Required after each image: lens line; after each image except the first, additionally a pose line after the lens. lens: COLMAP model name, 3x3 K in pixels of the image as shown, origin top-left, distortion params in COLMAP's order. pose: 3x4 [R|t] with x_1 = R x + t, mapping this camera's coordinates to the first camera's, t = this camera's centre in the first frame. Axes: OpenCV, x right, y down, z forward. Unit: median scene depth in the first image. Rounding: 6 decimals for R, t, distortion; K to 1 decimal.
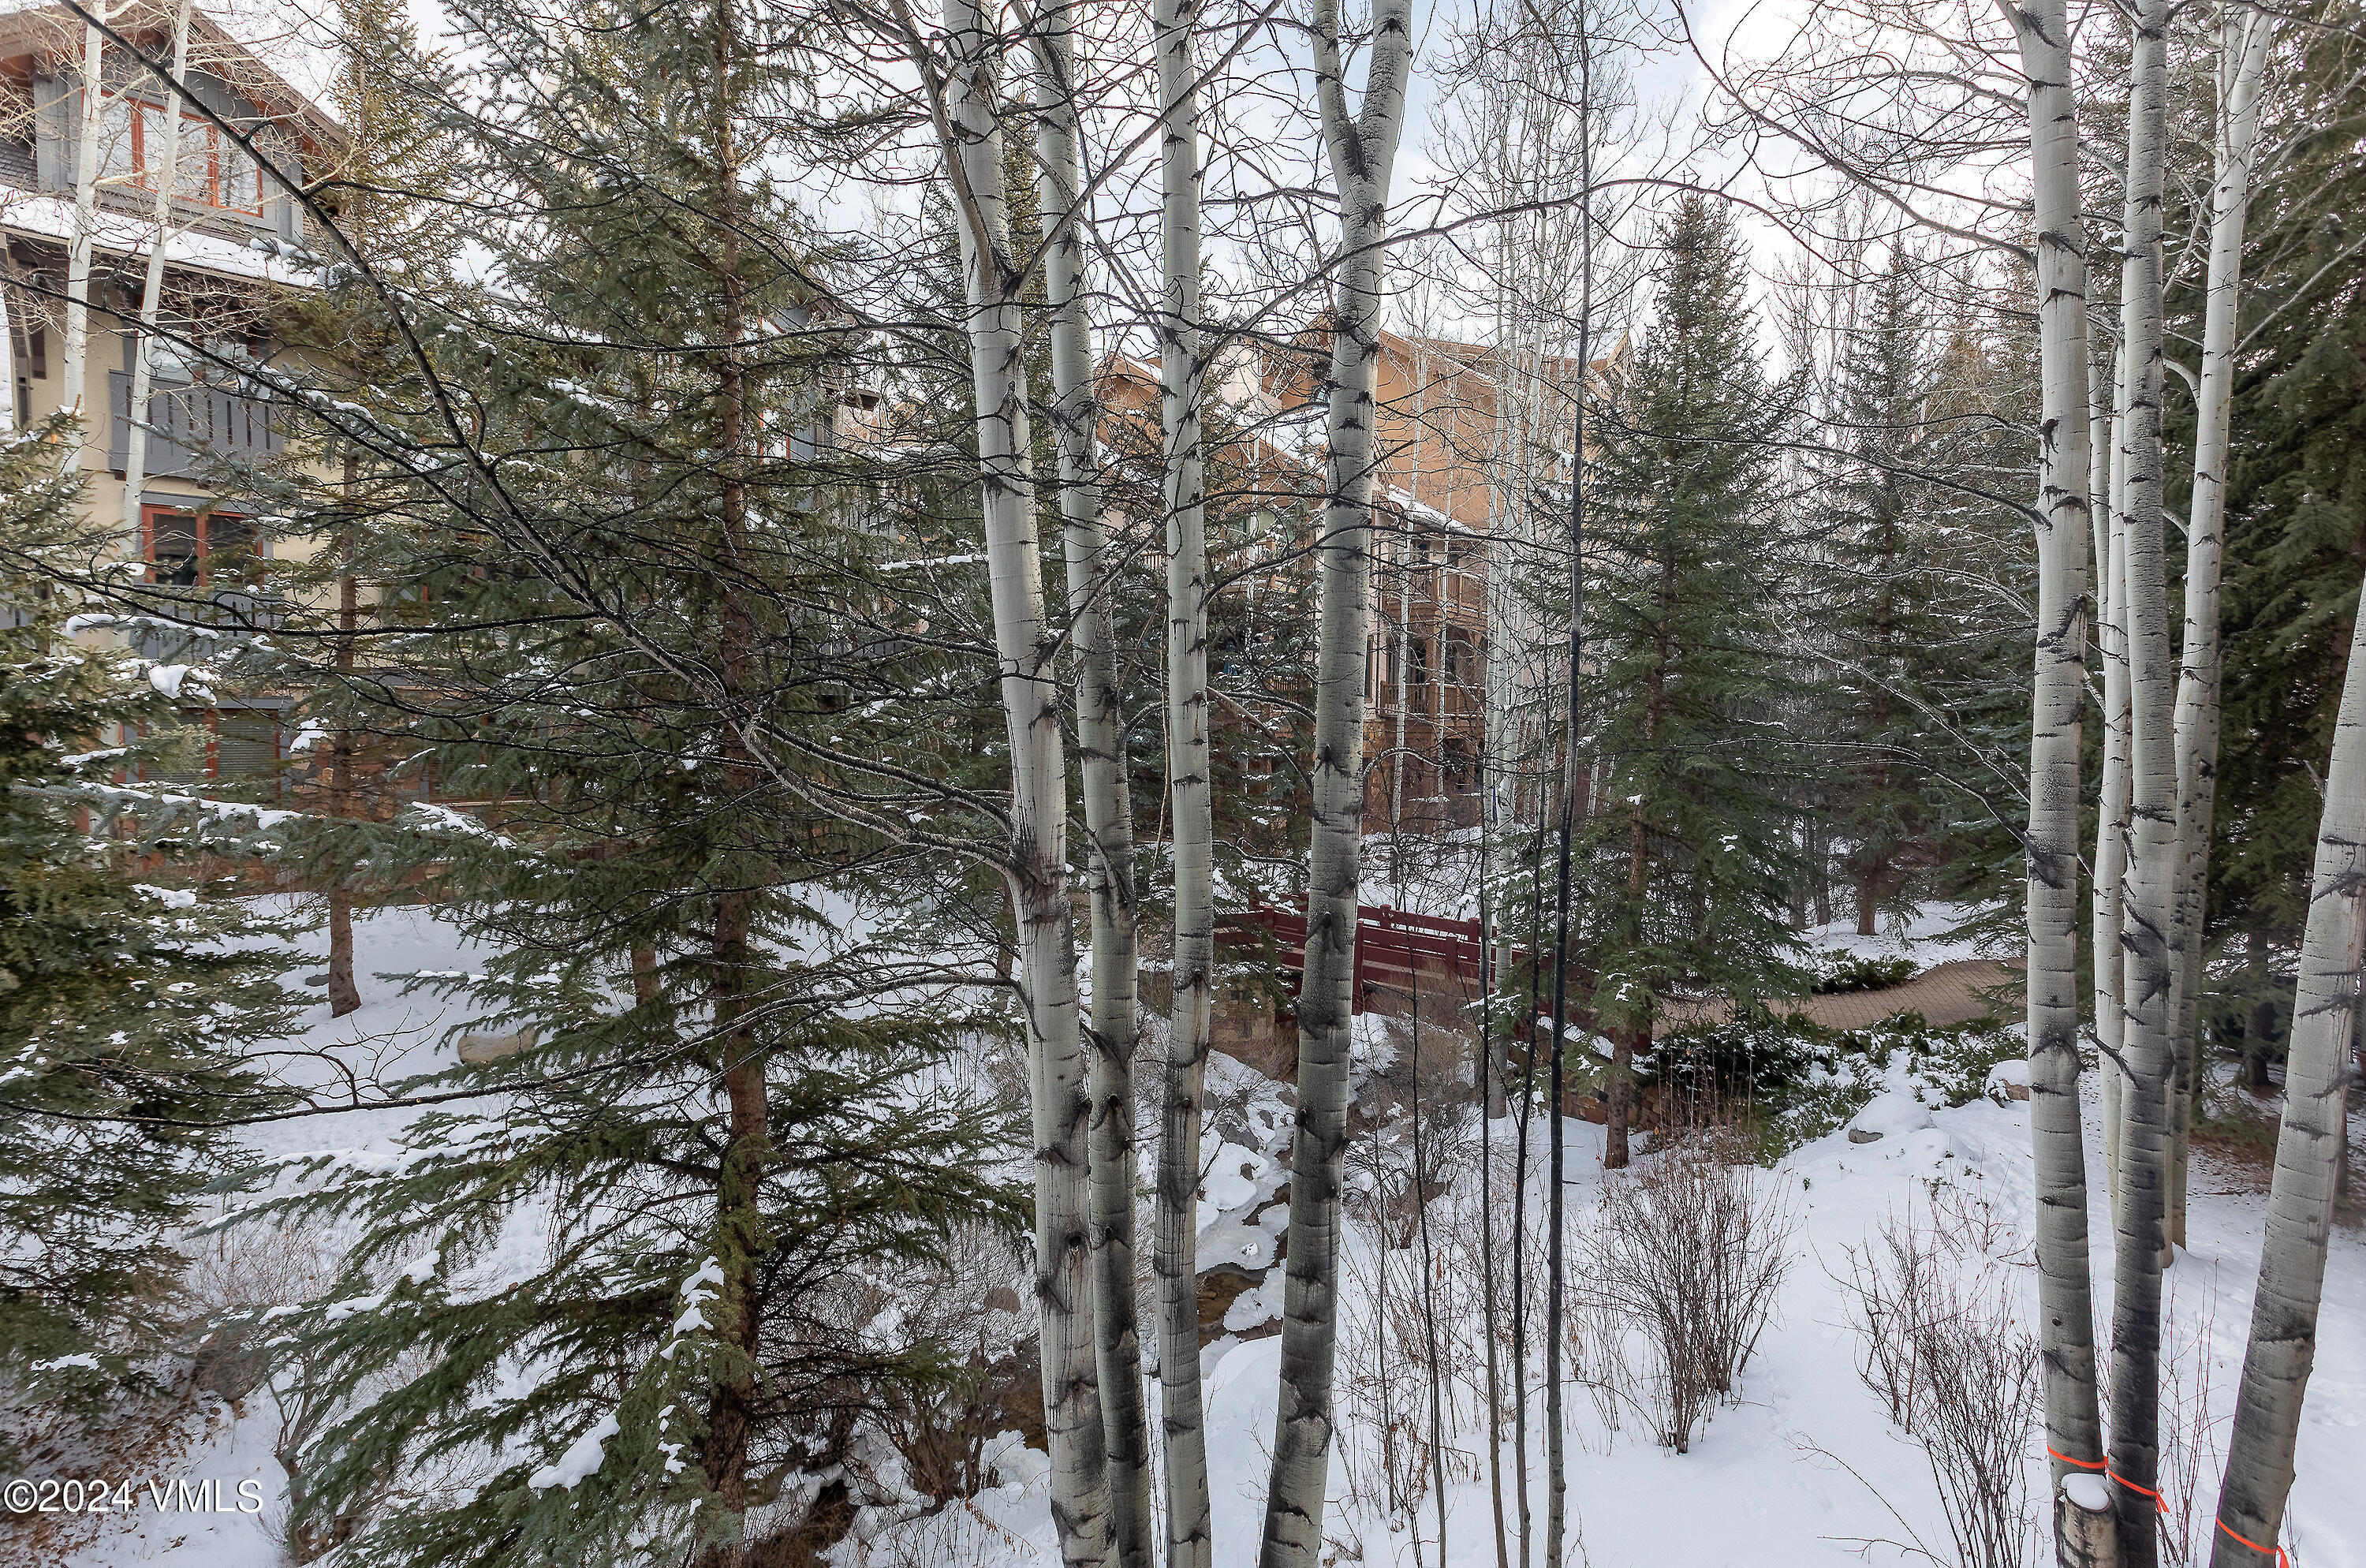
lens RADIAL K [[1058.9, 0, 1191.3], [0, 1058.9, 763.4], [0, 0, 1]] dist [0.001674, 0.000864]
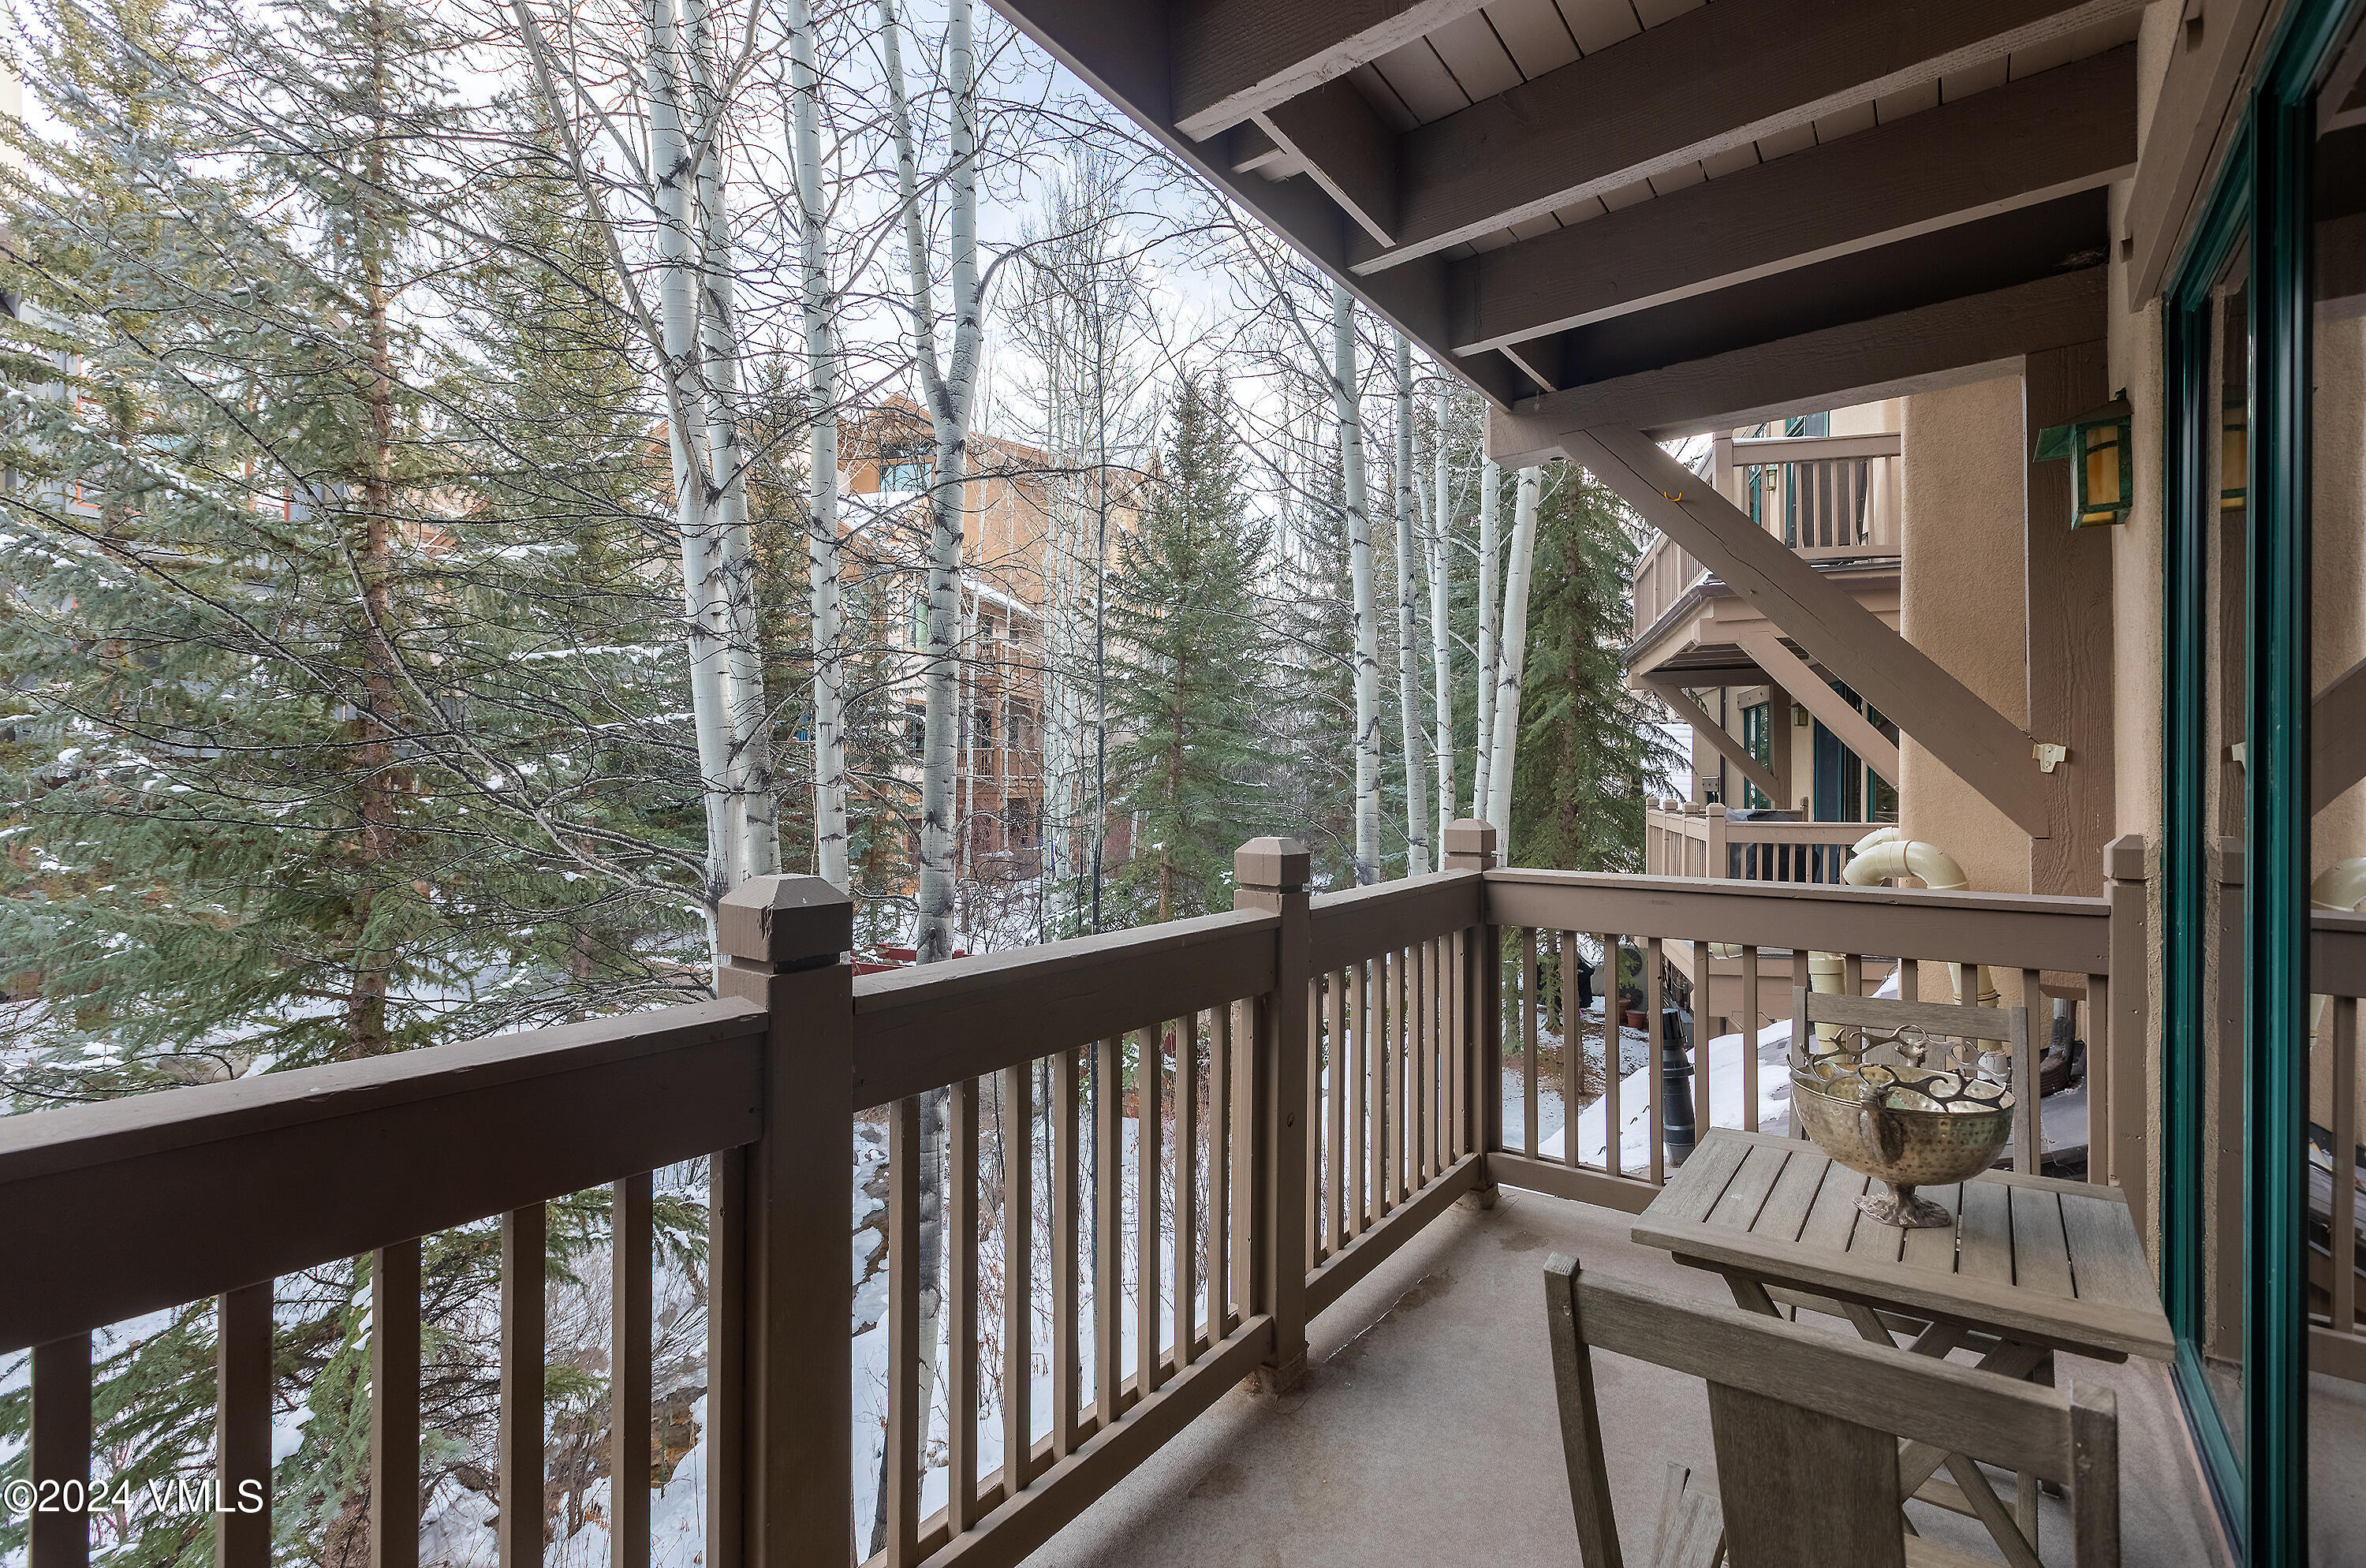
lens RADIAL K [[1058.9, 0, 1189.9], [0, 1058.9, 786.2], [0, 0, 1]] dist [0.001674, 0.000864]
pose [[0.919028, -0.008179, 0.394108, -0.044116], [0.021483, 0.999338, -0.029359, -0.000096], [-0.393607, 0.035449, 0.918595, -0.174179]]
